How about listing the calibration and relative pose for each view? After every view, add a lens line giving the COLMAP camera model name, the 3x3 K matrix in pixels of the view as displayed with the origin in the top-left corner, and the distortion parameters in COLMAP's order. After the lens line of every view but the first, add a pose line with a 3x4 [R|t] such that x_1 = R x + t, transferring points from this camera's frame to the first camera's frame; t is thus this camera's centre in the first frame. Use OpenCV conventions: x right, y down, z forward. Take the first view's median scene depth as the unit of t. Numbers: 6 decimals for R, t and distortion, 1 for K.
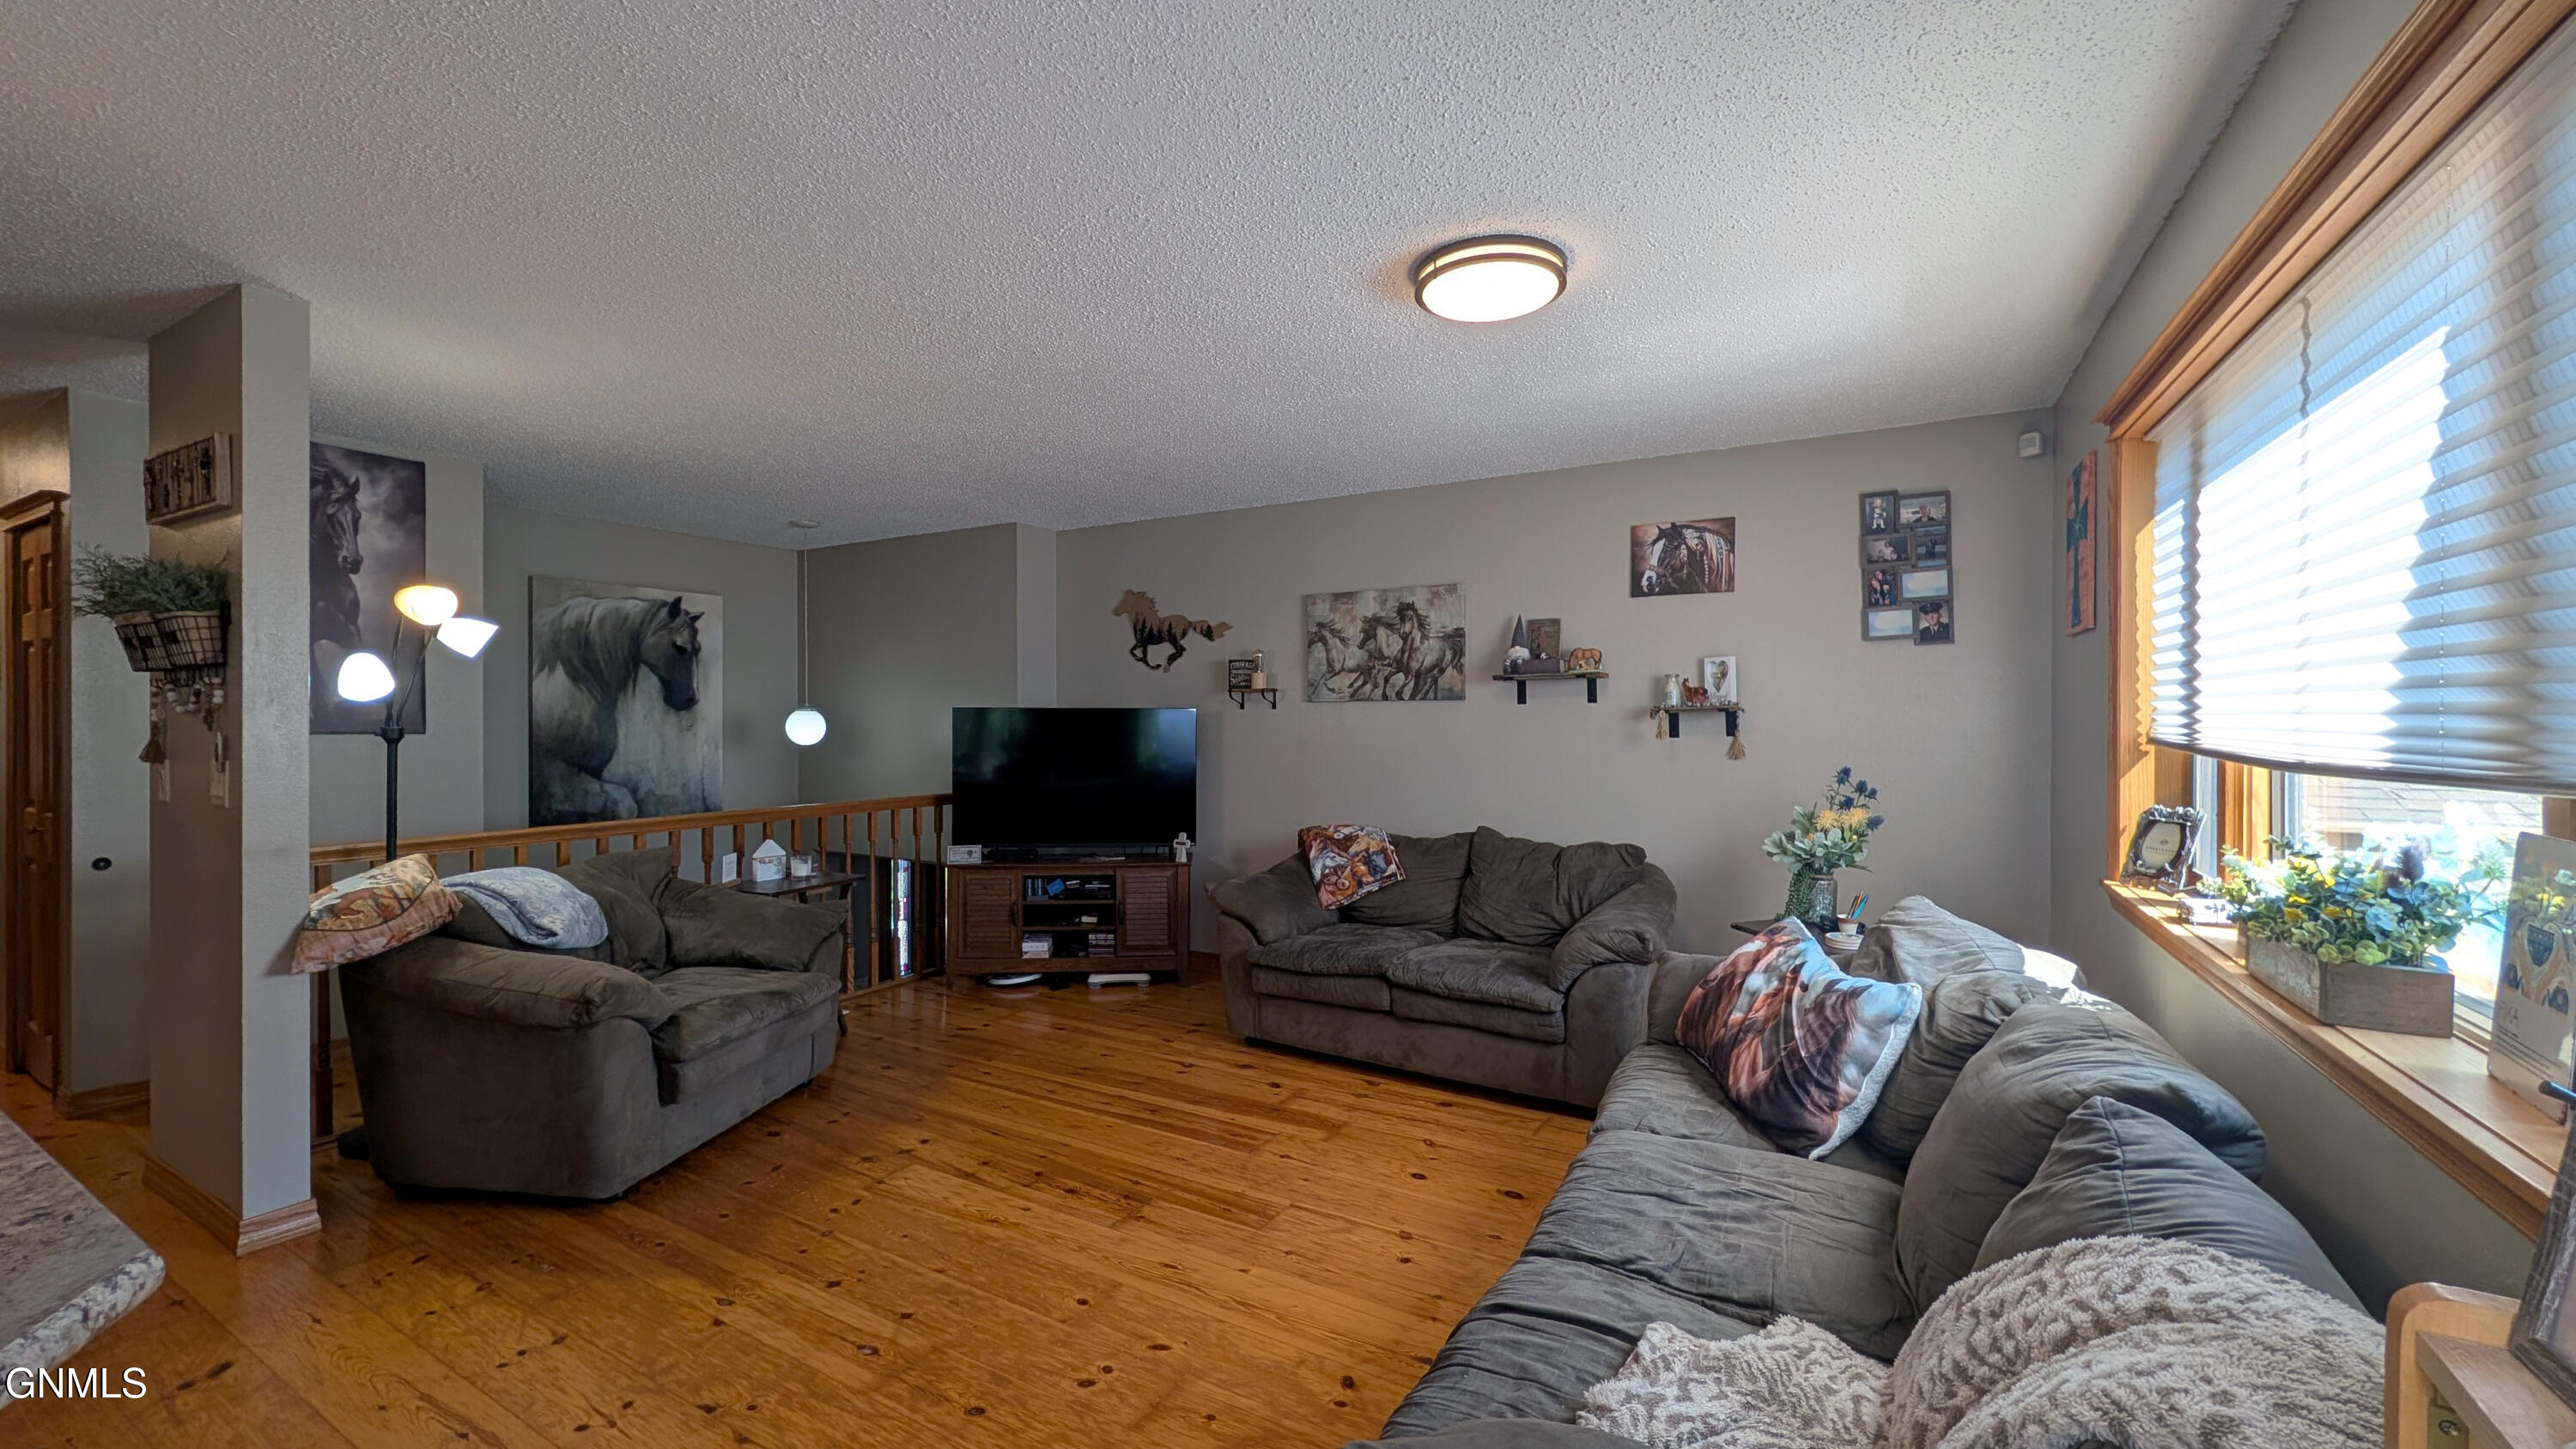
lens RADIAL K [[998.5, 0, 1285.5], [0, 998.5, 733.5], [0, 0, 1]] dist [-0.005397, 0.001288]
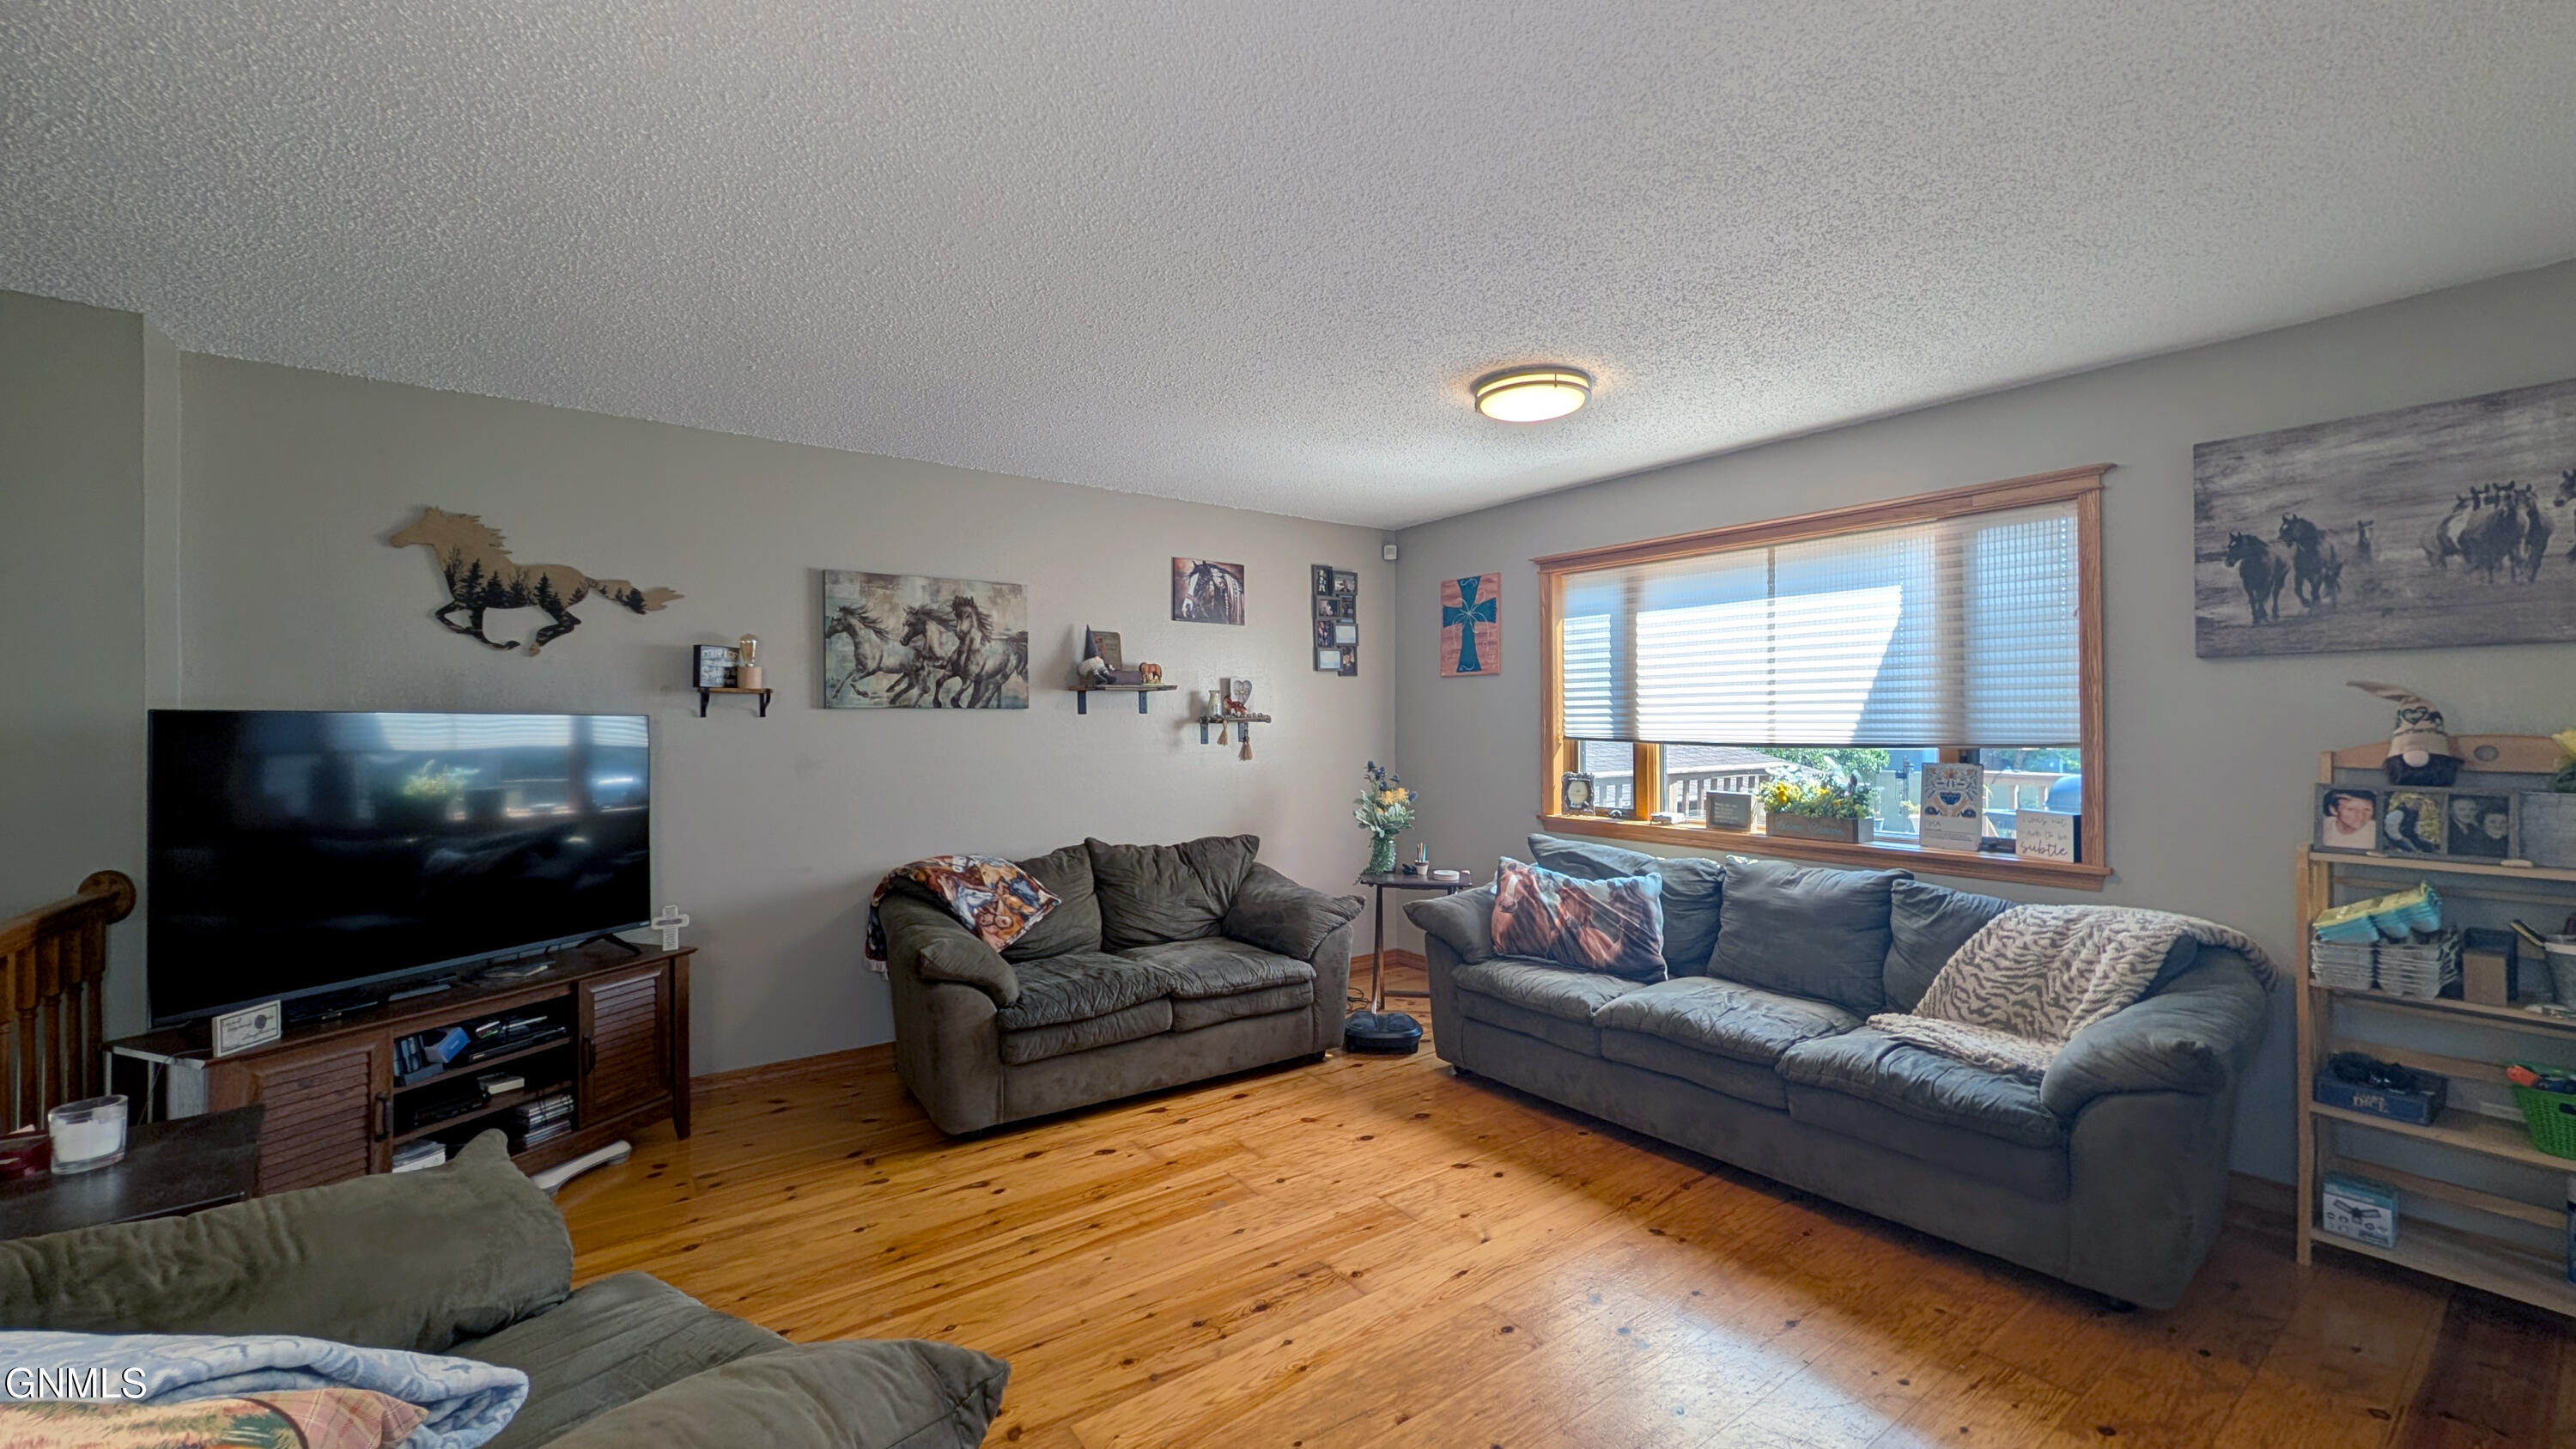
lens RADIAL K [[998.5, 0, 1299.1], [0, 998.5, 721.6], [0, 0, 1]] dist [-0.005397, 0.001288]
pose [[0.390049, 0.002362, 0.920791, -0.734861], [0.019220, 0.999758, -0.010707, -0.008149], [-0.920594, 0.021874, 0.389909, 0.494961]]
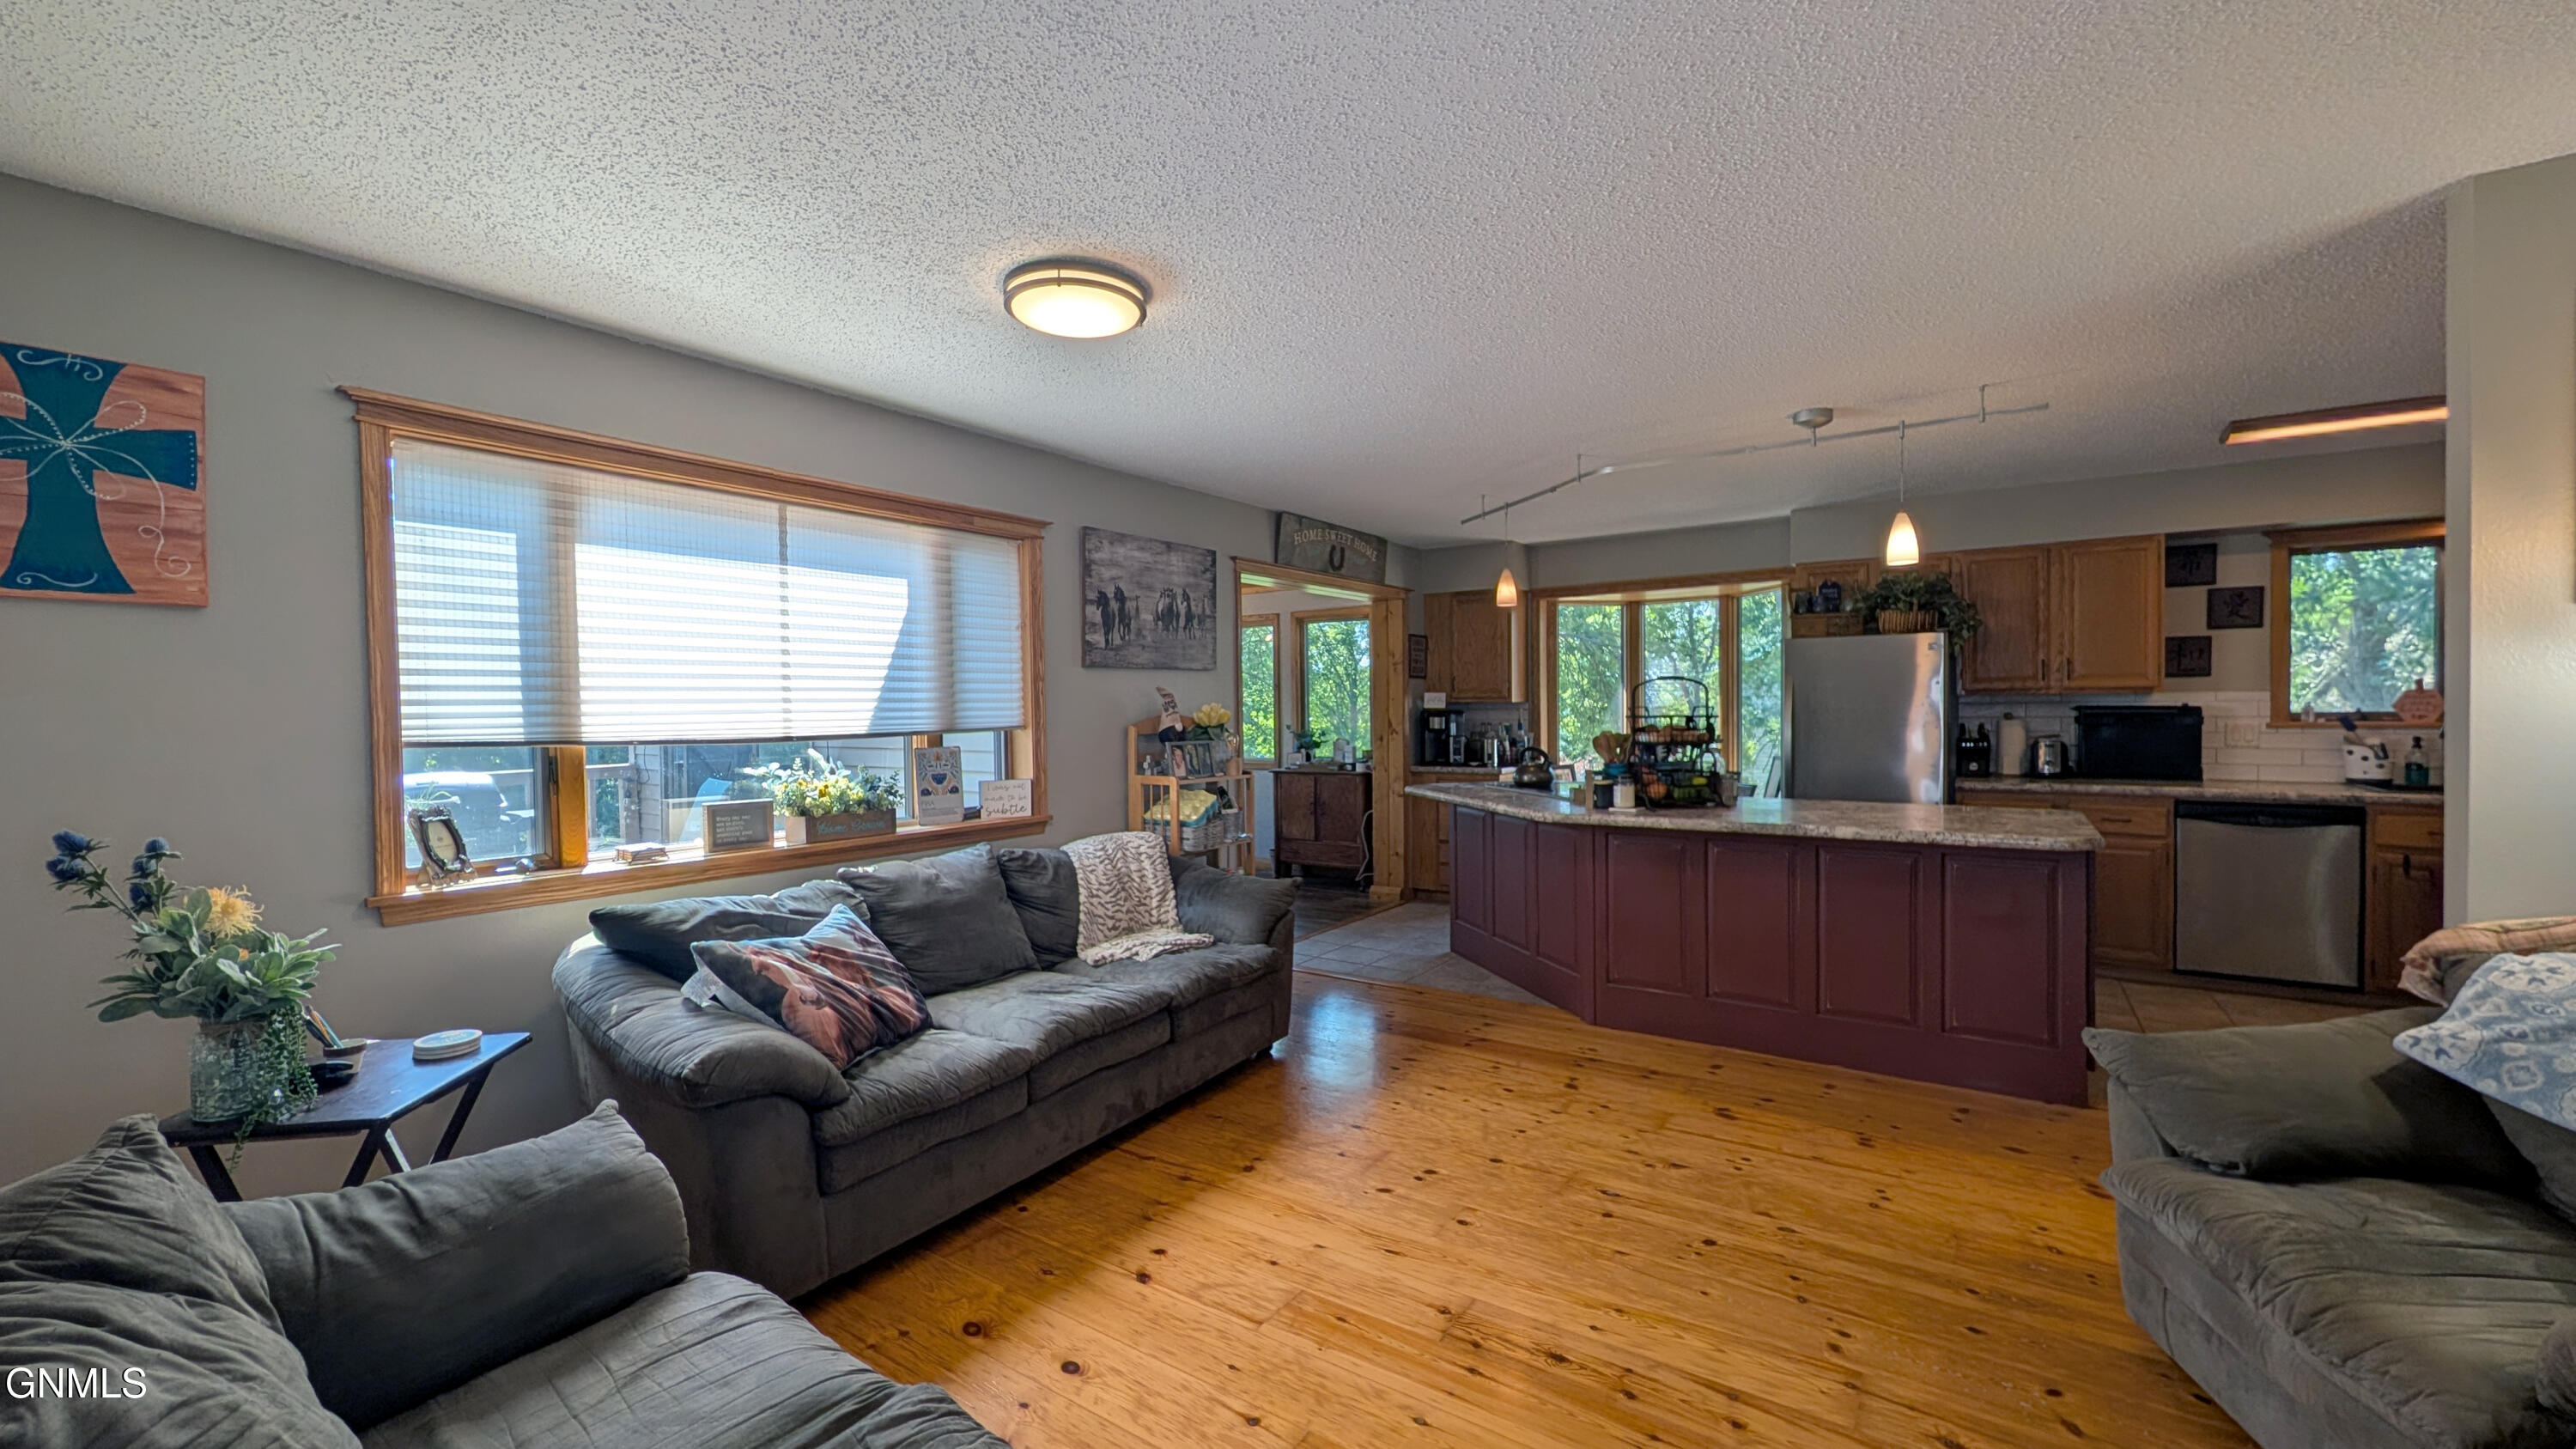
lens RADIAL K [[998.5, 0, 1275.6], [0, 998.5, 713.9], [0, 0, 1]] dist [-0.005397, 0.001288]
pose [[-0.996361, 0.012734, 0.084282, -0.059762], [0.015040, 0.999528, 0.026781, -0.025098], [-0.083901, 0.027951, -0.996082, 1.328383]]
